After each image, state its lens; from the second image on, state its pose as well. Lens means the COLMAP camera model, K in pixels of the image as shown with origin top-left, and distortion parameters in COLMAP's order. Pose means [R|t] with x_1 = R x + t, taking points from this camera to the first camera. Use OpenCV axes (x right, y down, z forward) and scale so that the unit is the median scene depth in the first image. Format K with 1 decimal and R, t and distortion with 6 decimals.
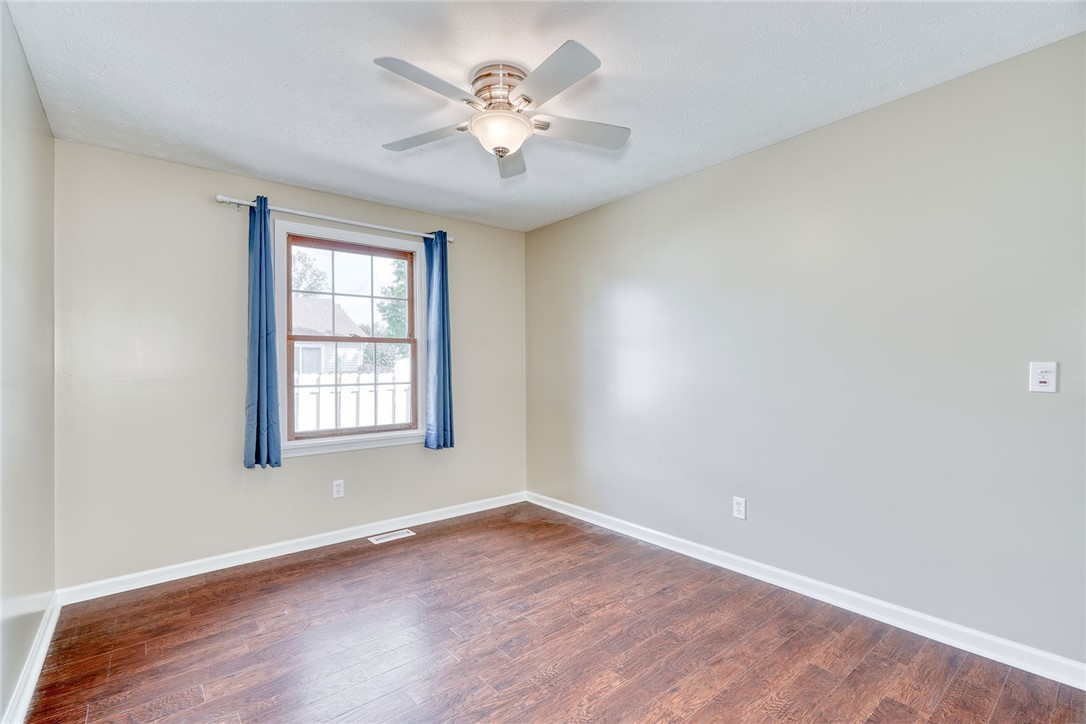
lens RADIAL K [[495.1, 0, 542.8], [0, 495.1, 360.6], [0, 0, 1]] dist [0.000056, 0.000613]
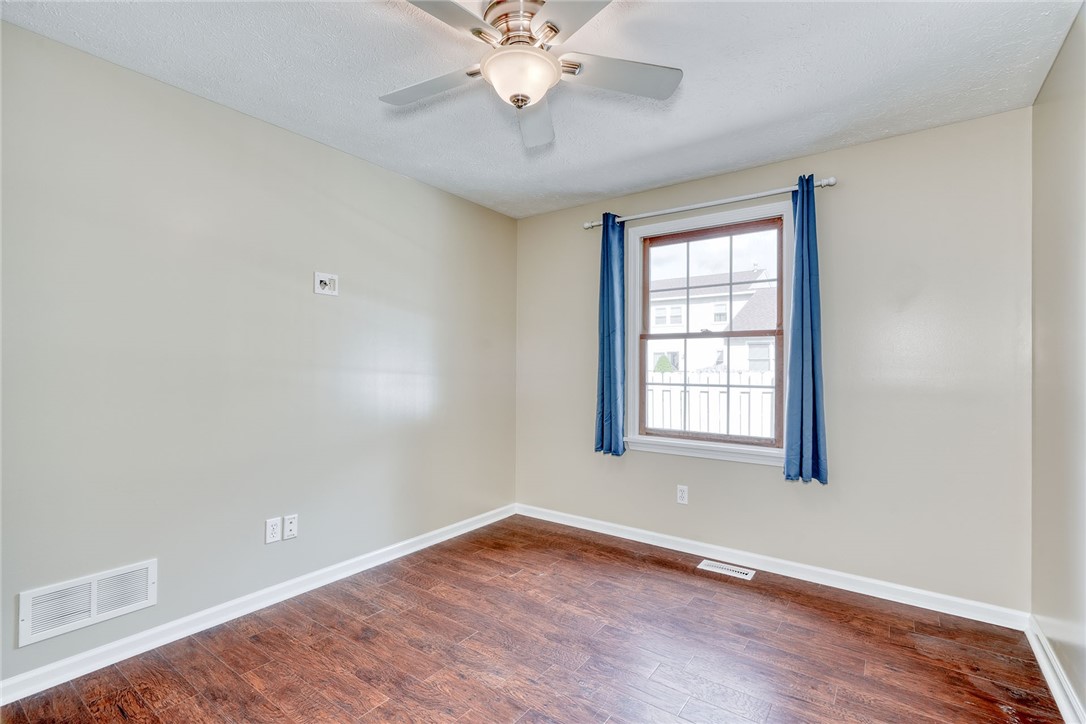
lens RADIAL K [[495.1, 0, 542.7], [0, 495.1, 362.9], [0, 0, 1]] dist [0.000056, 0.000613]
pose [[0.251973, 0.004169, -0.967725, 0.450146], [0.002528, 0.999984, 0.004966, 0.003230], [0.967731, -0.003697, 0.251958, 0.526675]]
